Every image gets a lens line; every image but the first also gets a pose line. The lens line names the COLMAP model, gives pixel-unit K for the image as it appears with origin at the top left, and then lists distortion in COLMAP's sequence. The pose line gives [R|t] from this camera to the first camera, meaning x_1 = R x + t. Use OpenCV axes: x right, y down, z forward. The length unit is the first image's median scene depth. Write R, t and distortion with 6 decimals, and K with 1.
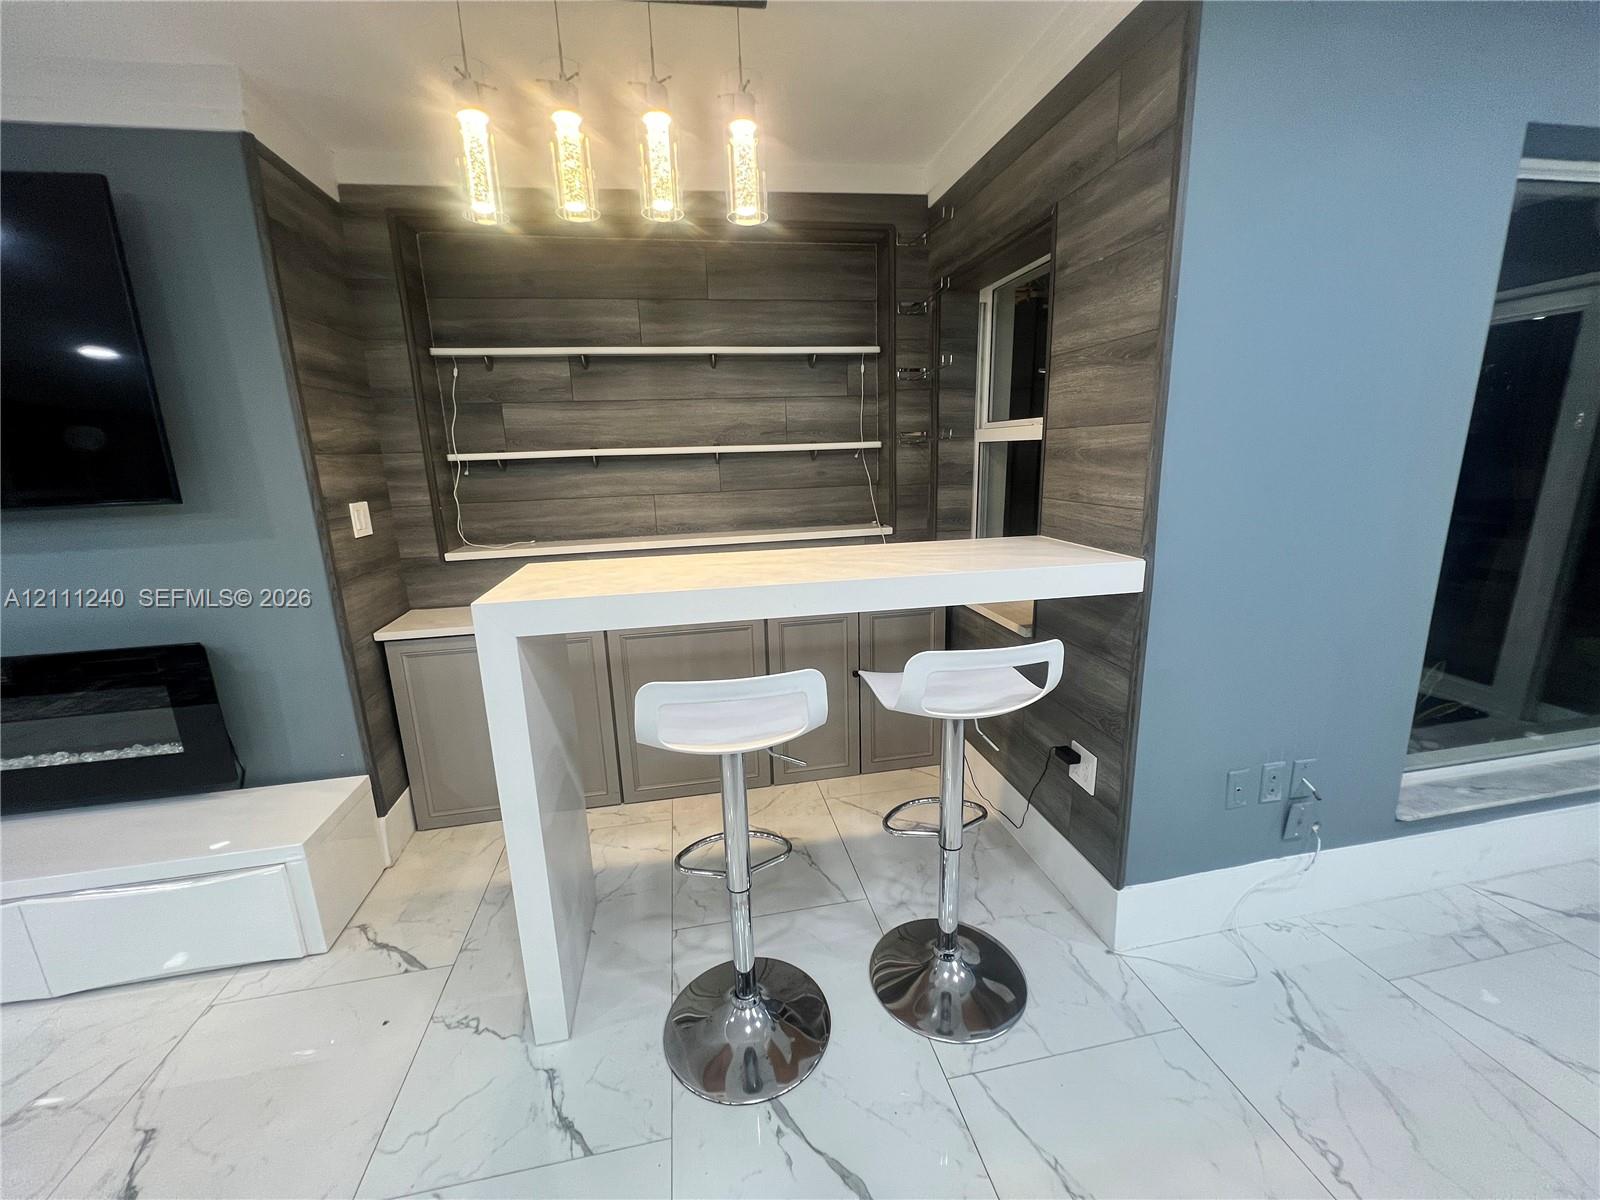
lens RADIAL K [[636.7, 0, 797.1], [0, 636.7, 595.6], [0, 0, 1]] dist [-0.001769, 0.000650]
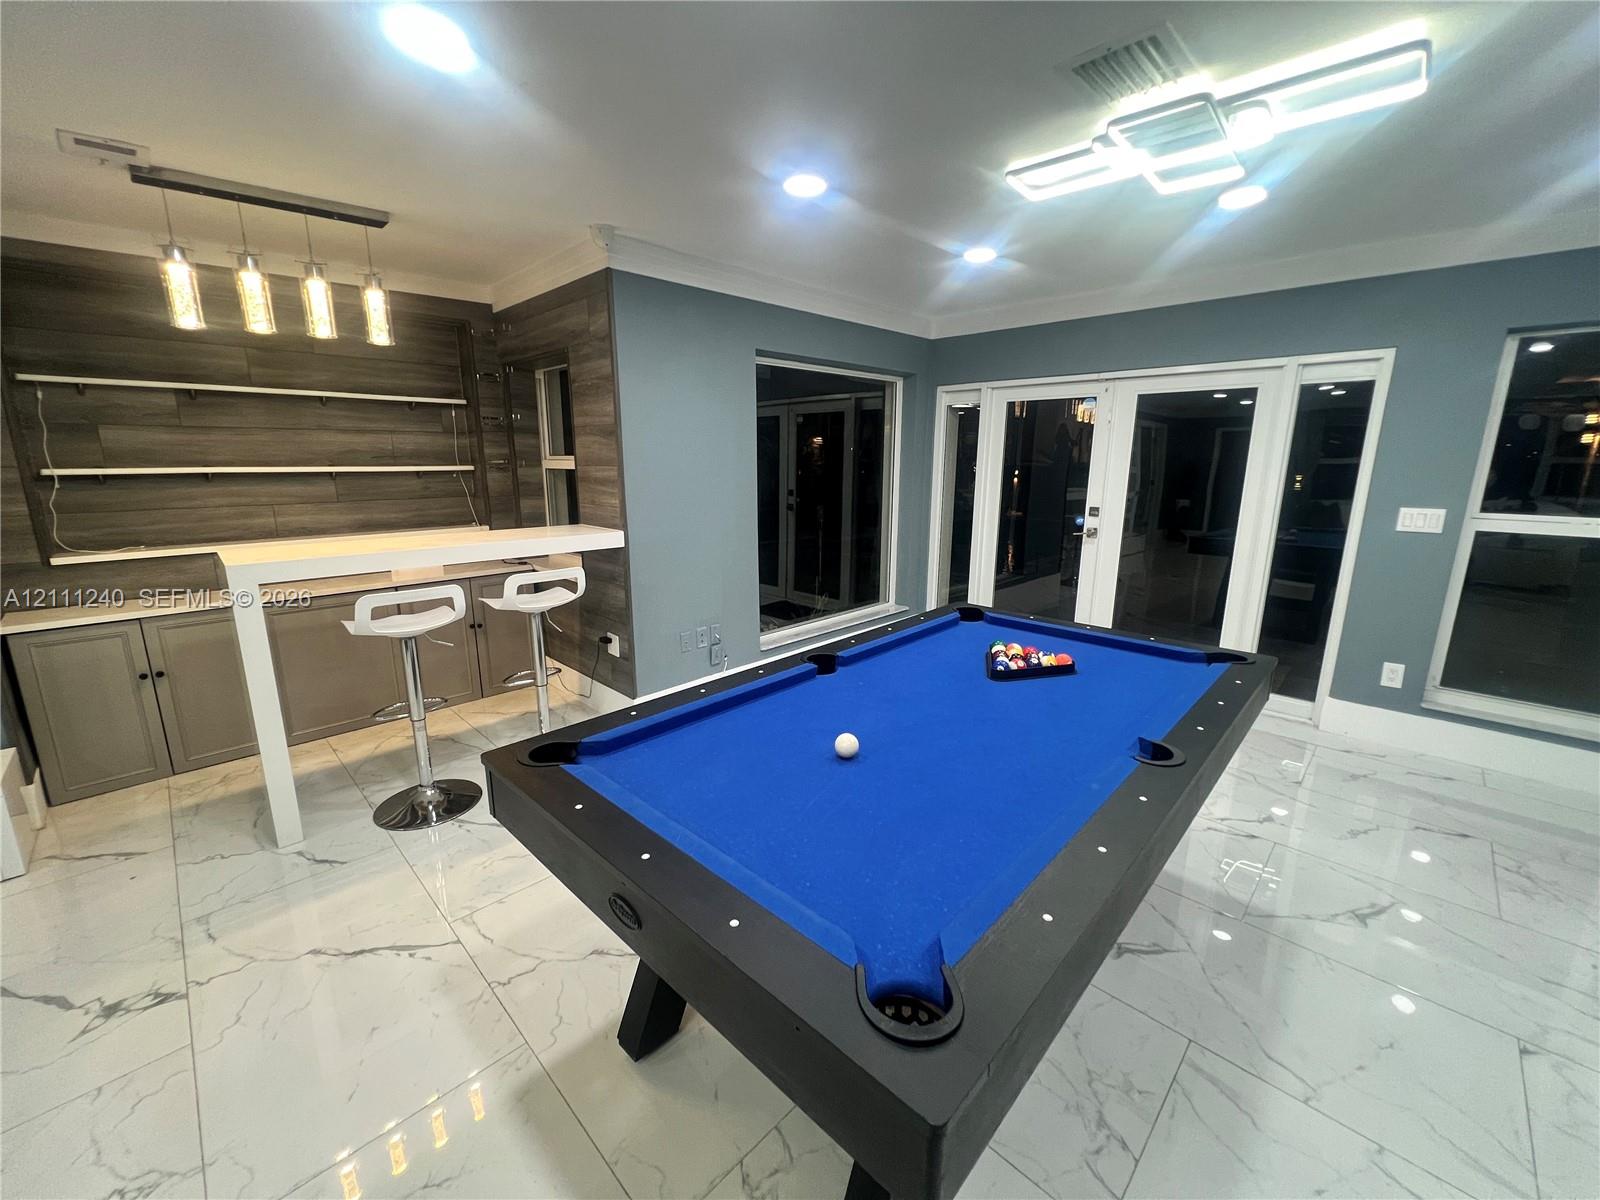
lens RADIAL K [[636.7, 0, 797.1], [0, 636.7, 595.6], [0, 0, 1]] dist [-0.001769, 0.000650]
pose [[0.822989, -0.088619, 0.561102, -0.106710], [0.099832, 0.994947, 0.010713, 0.112920], [-0.559216, 0.047199, 0.827677, -0.622942]]
